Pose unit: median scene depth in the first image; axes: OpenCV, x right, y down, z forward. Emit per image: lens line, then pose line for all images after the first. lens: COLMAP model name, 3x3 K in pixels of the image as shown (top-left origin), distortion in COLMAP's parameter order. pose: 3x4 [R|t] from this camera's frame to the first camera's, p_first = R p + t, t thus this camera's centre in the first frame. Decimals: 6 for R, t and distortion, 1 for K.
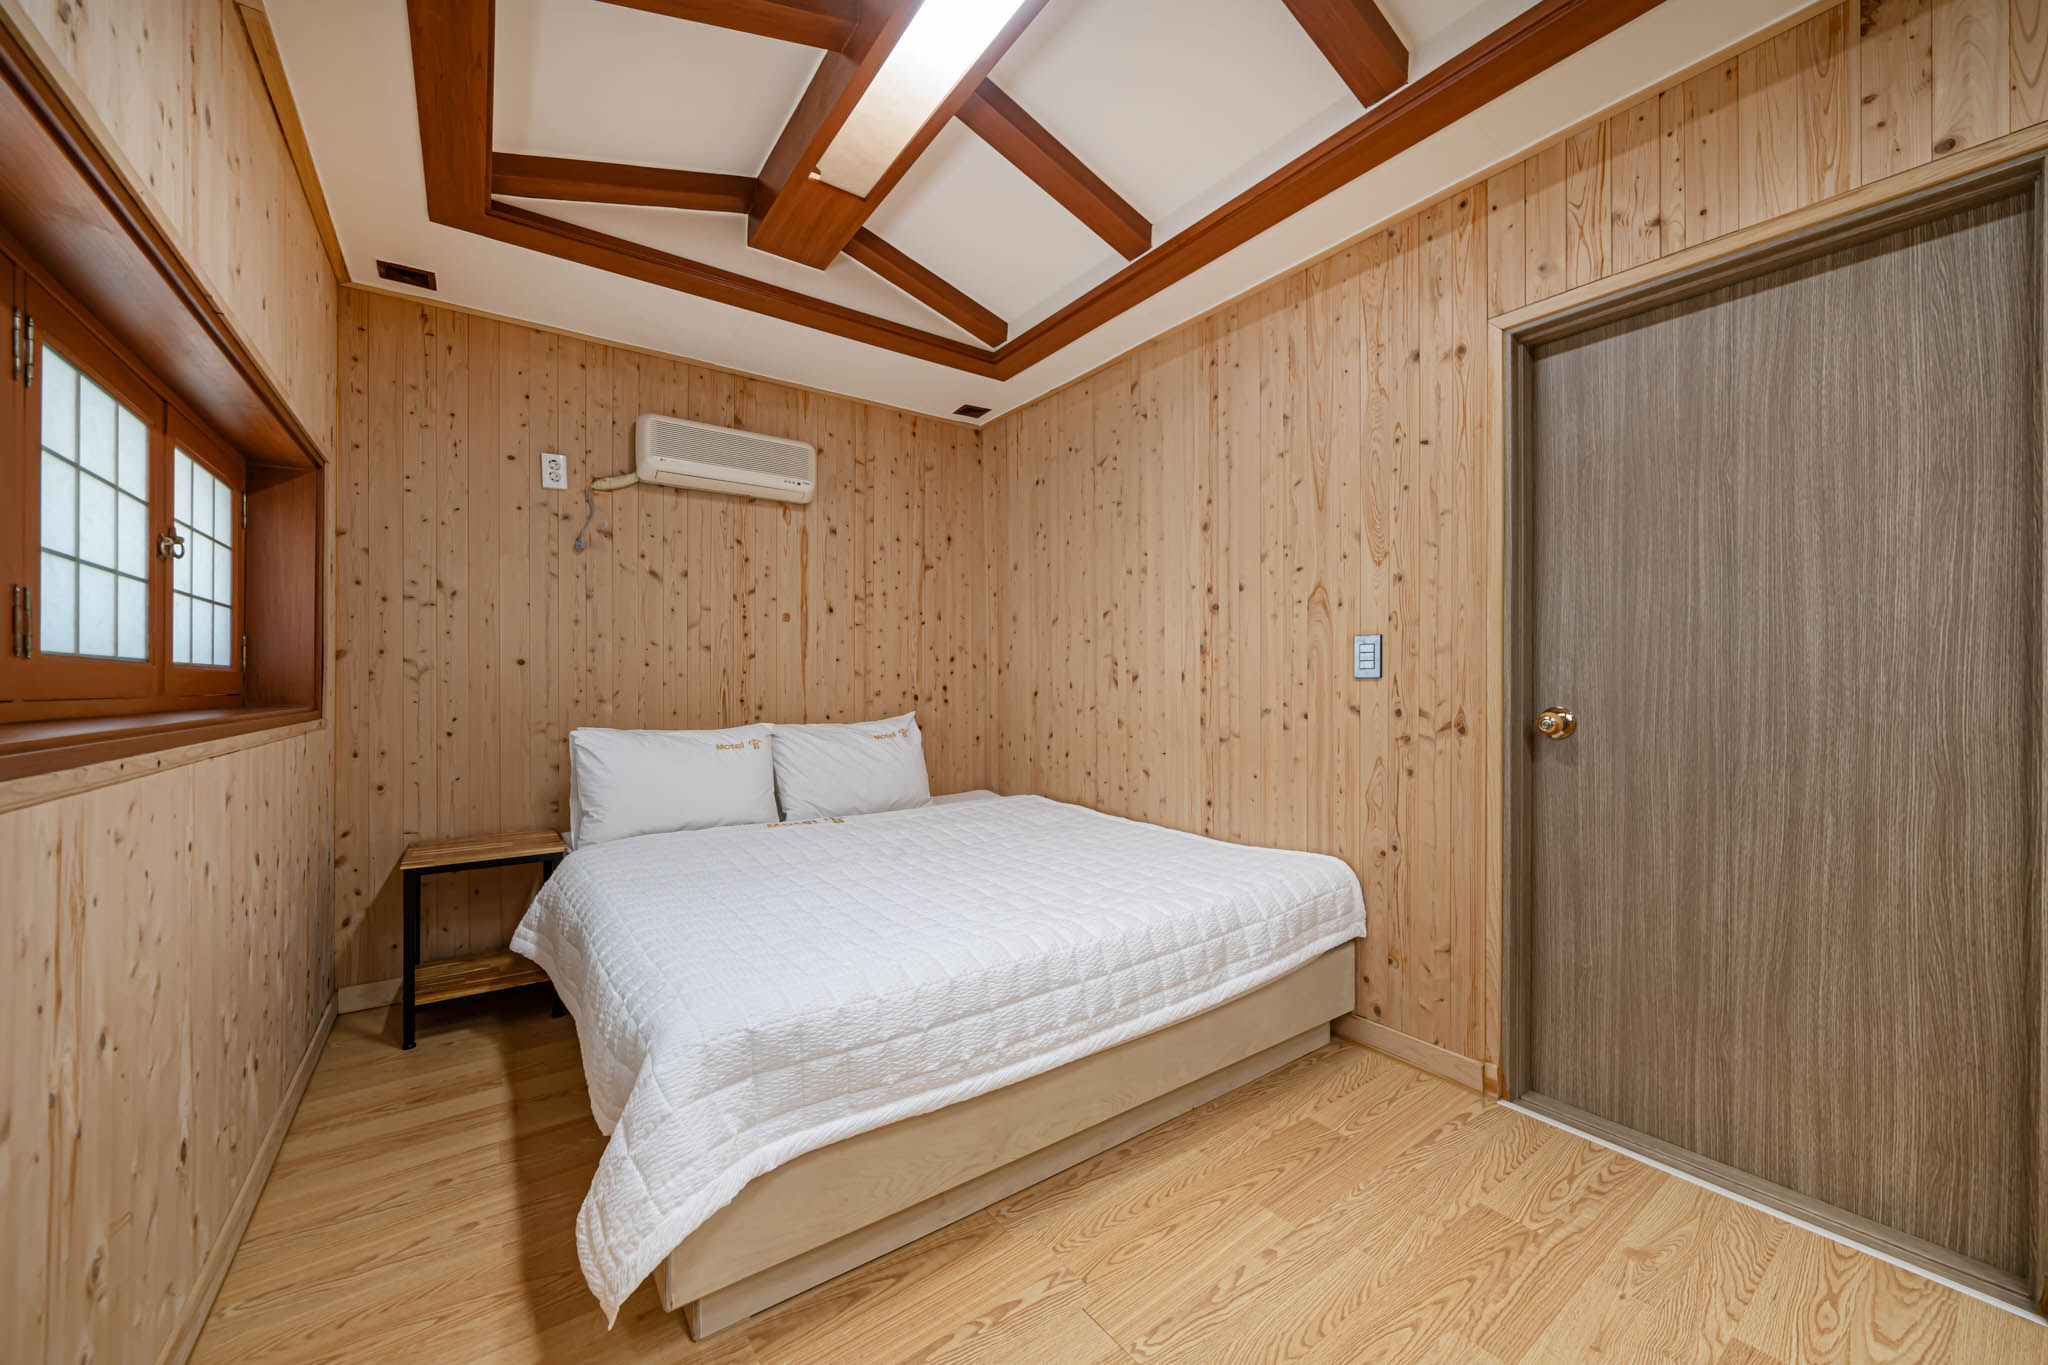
lens RADIAL K [[751.6, 0, 1024.0], [0, 751.6, 682.5], [0, 0, 1]] dist [-0.000915, -0.000056]
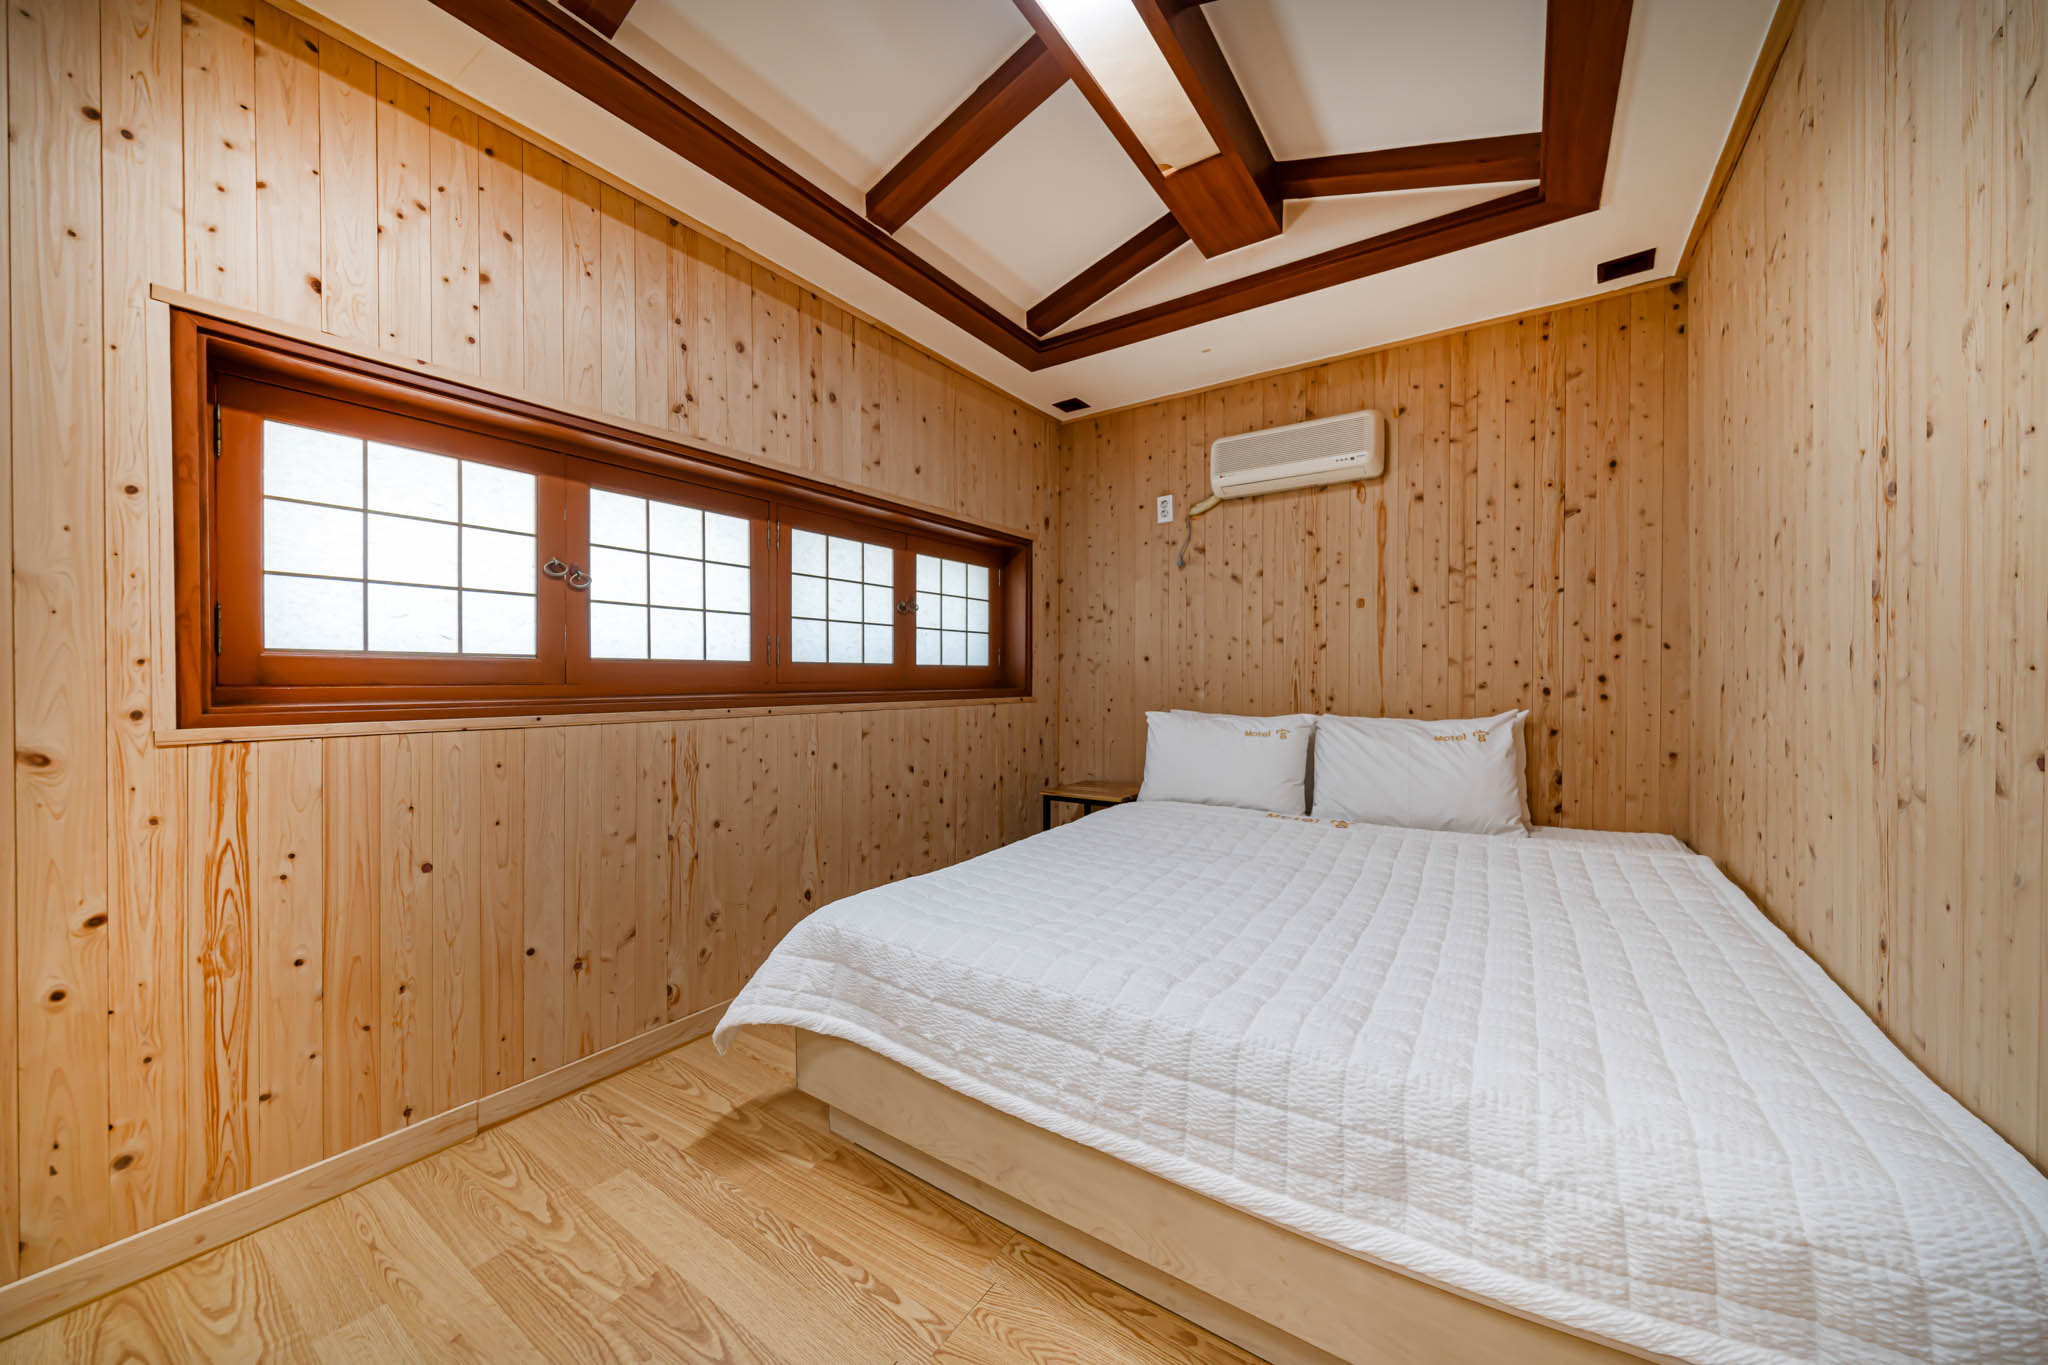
lens RADIAL K [[702.2, 0, 1082.3], [0, 702.2, 683.4], [0, 0, 1]] dist [-0.004081, -0.000061]
pose [[0.379894, 0.008148, -0.924994, 0.416613], [0.005264, 0.999926, 0.010970, 0.002495], [0.925015, -0.009037, 0.379823, 0.396920]]
